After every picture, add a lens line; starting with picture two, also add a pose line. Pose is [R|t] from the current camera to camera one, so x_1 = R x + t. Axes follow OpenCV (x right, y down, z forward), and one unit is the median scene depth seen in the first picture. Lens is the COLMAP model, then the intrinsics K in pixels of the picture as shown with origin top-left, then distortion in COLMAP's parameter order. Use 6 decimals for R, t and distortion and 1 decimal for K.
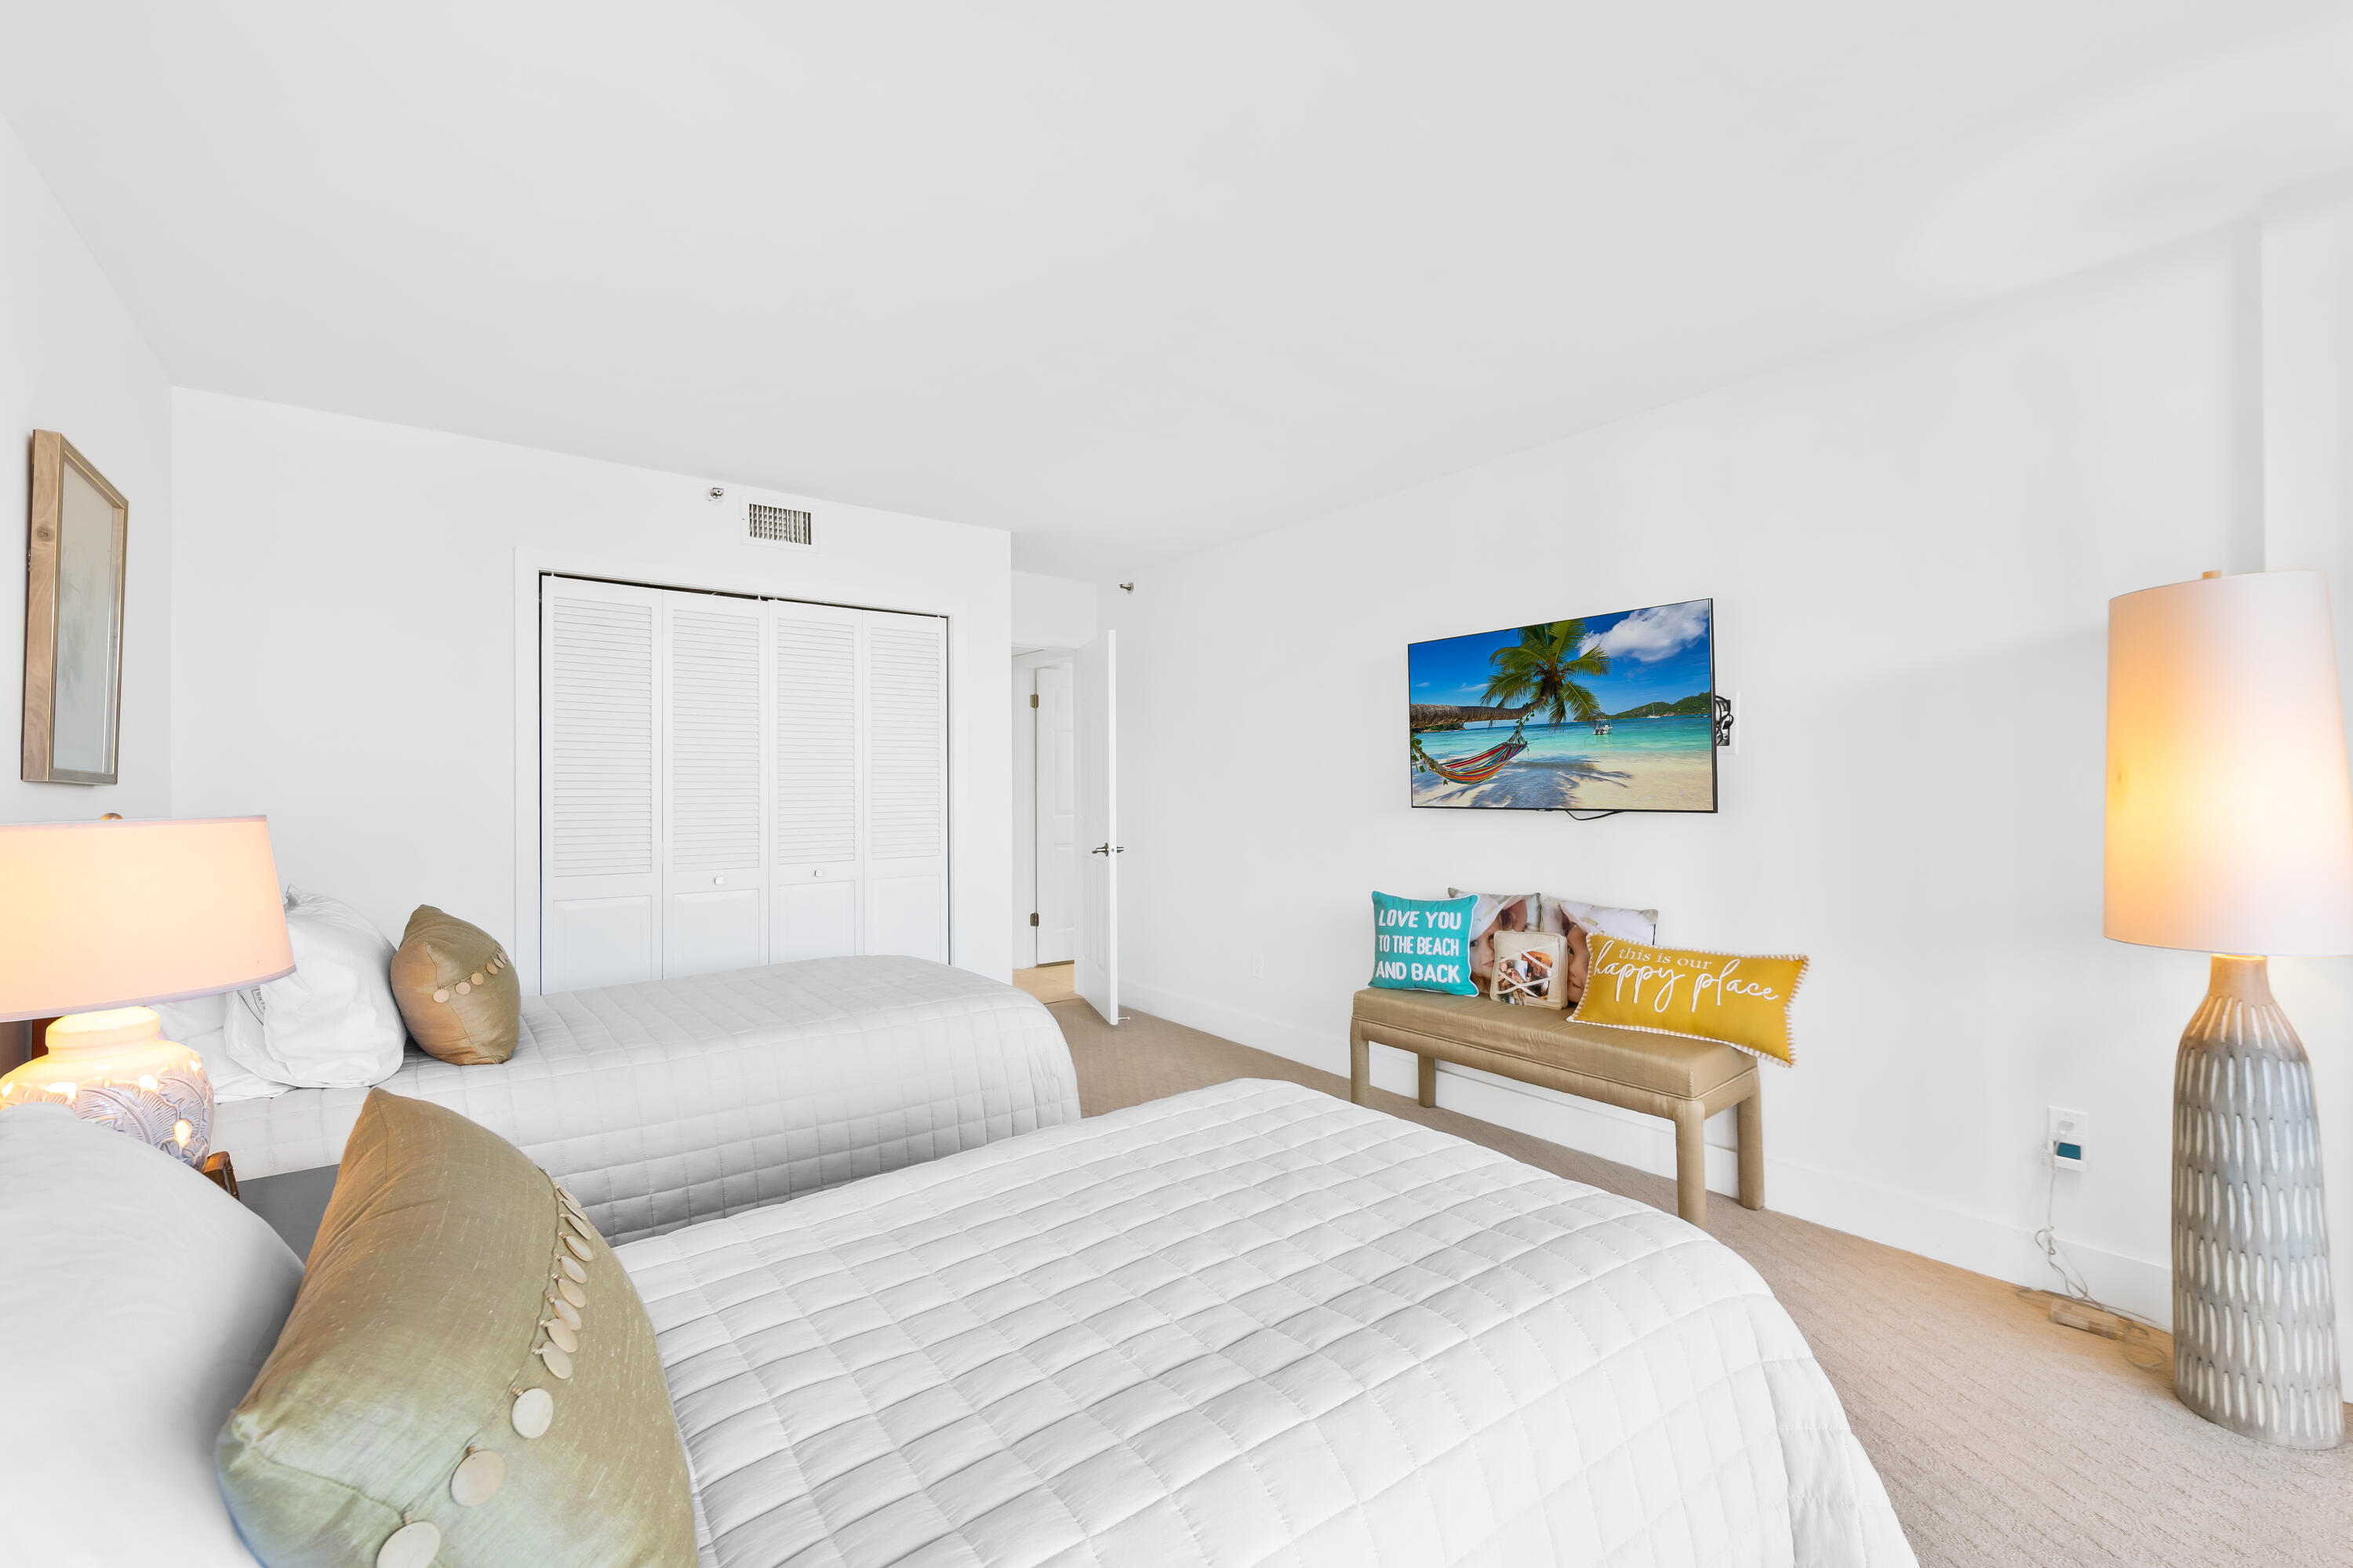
lens RADIAL K [[949.6, 0, 1195.5], [0, 949.6, 773.6], [0, 0, 1]] dist [0.000156, -0.000227]
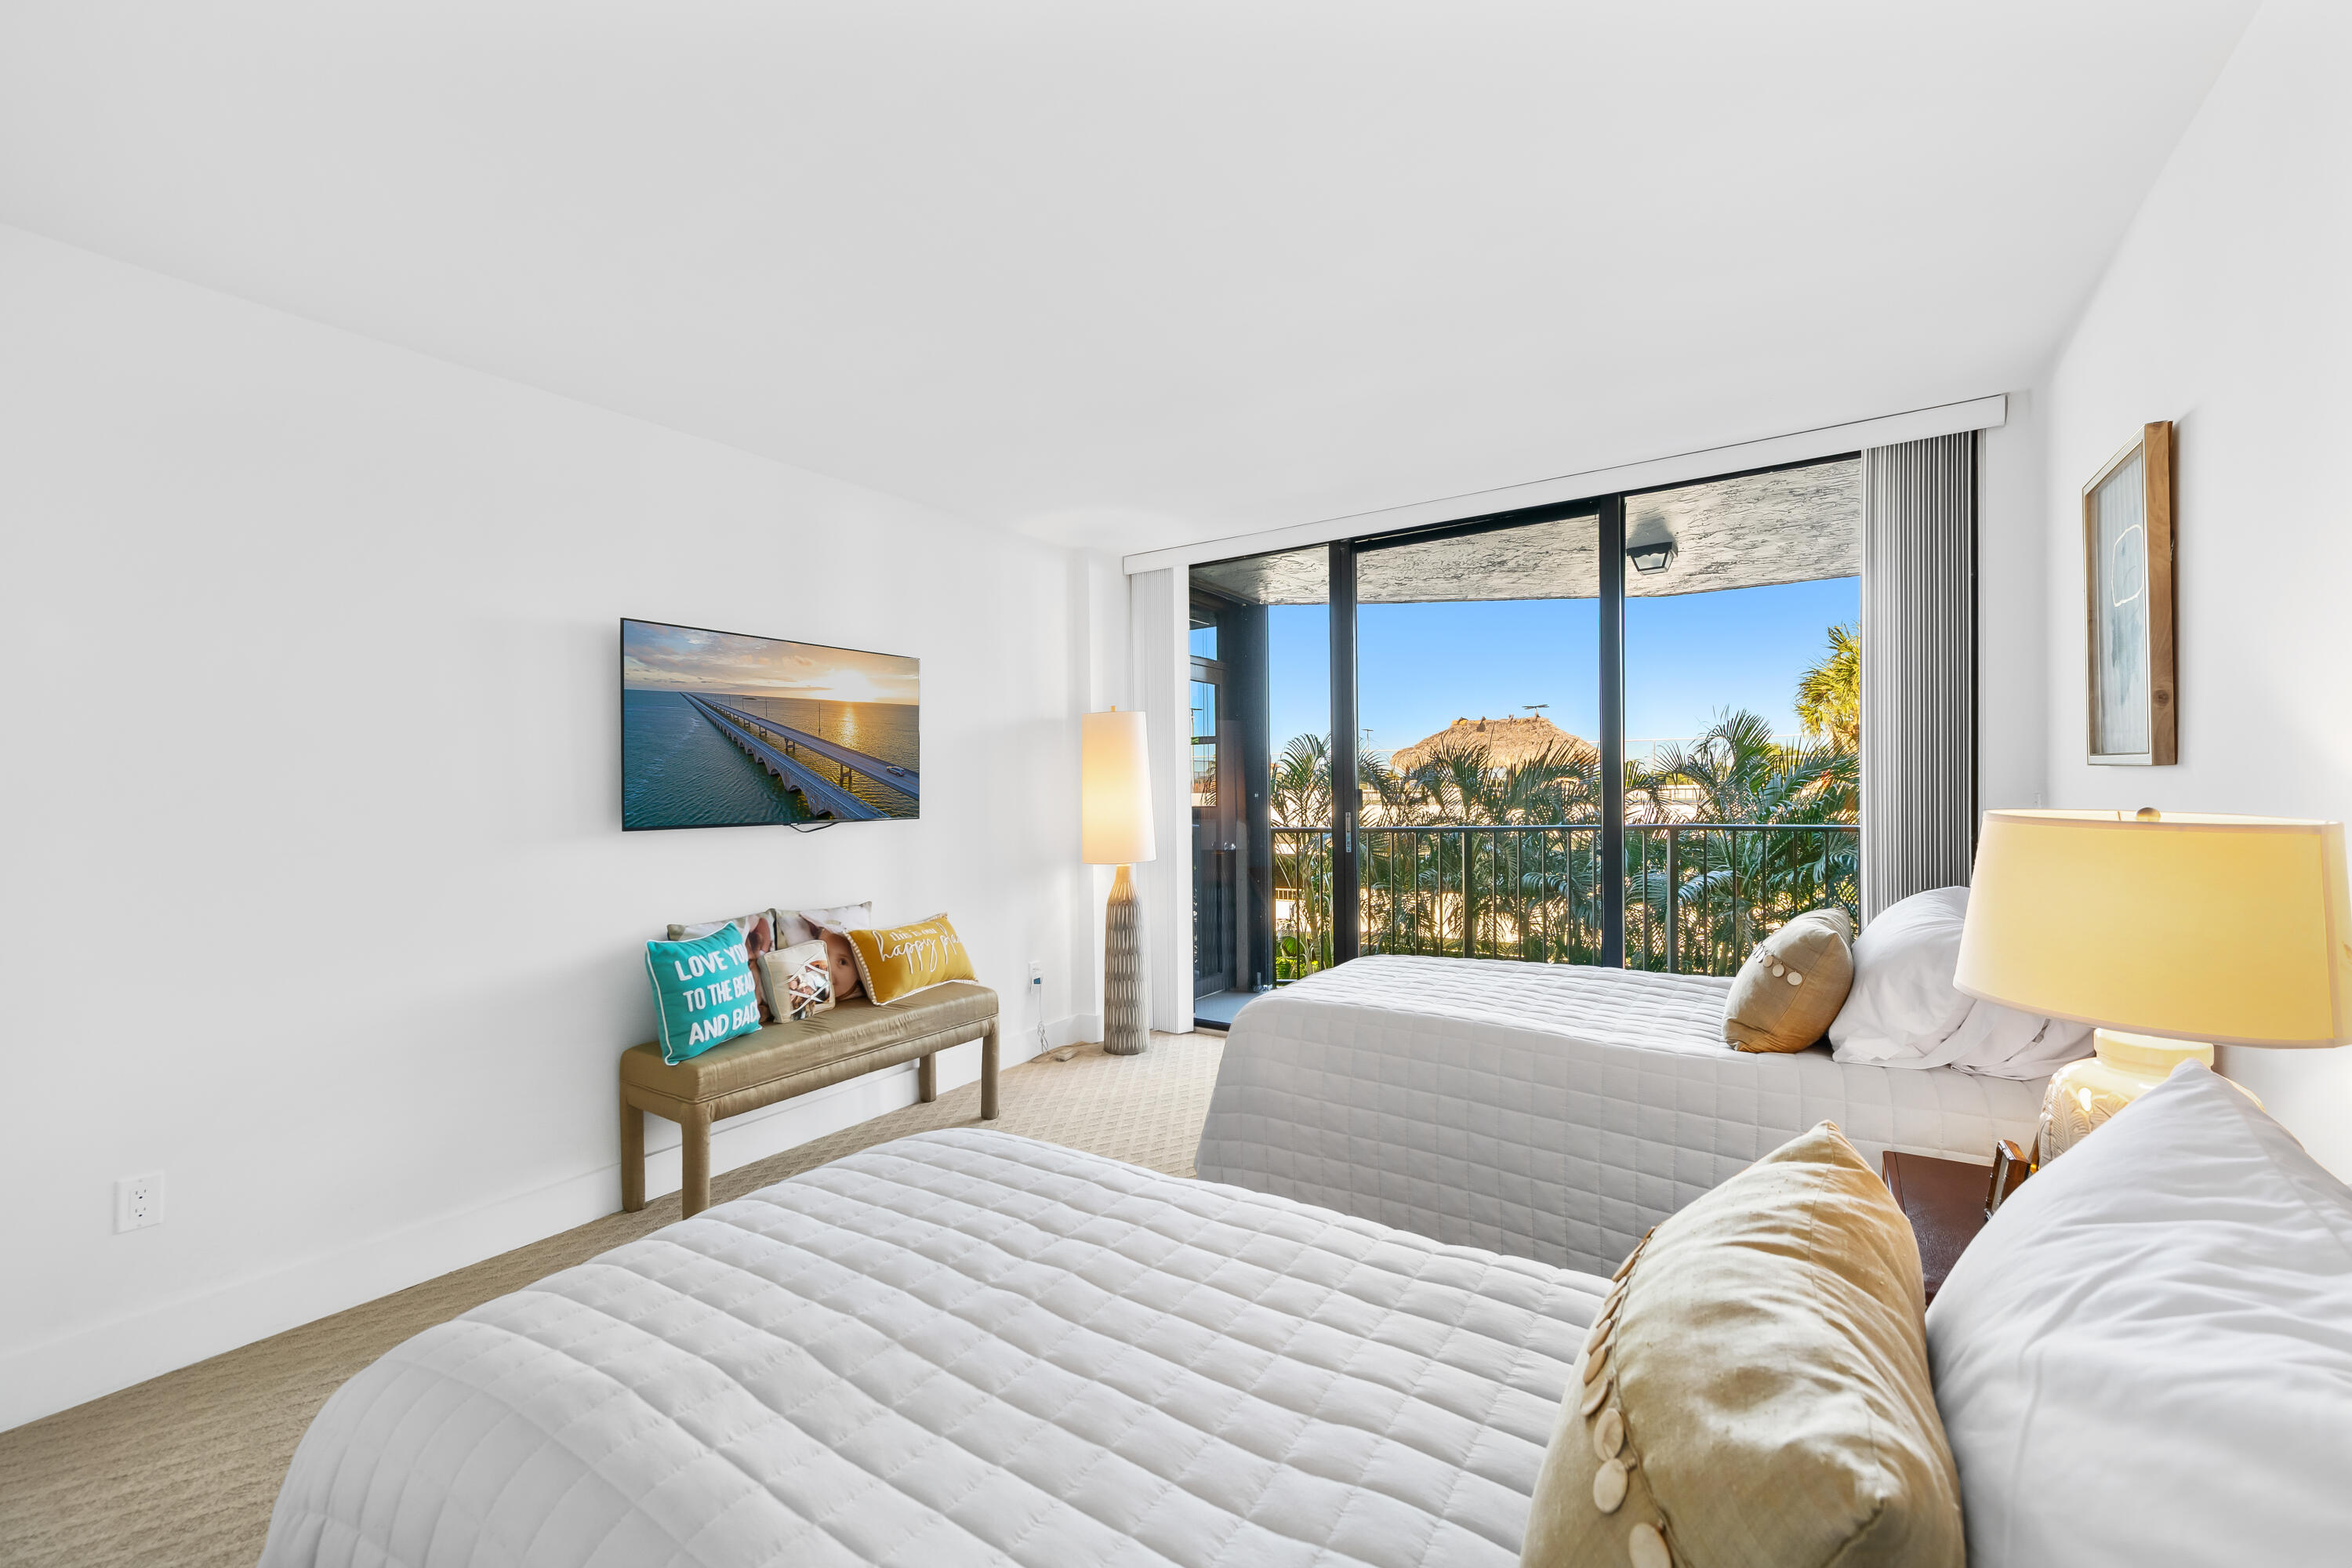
lens RADIAL K [[949.2, 0, 1195.0], [0, 949.2, 773.6], [0, 0, 1]] dist [0.000156, -0.000227]
pose [[-0.287776, 0.023848, 0.957401, -0.751000], [0.014913, 0.999680, -0.020419, 0.012327], [-0.957582, 0.008402, -0.288039, 0.900212]]
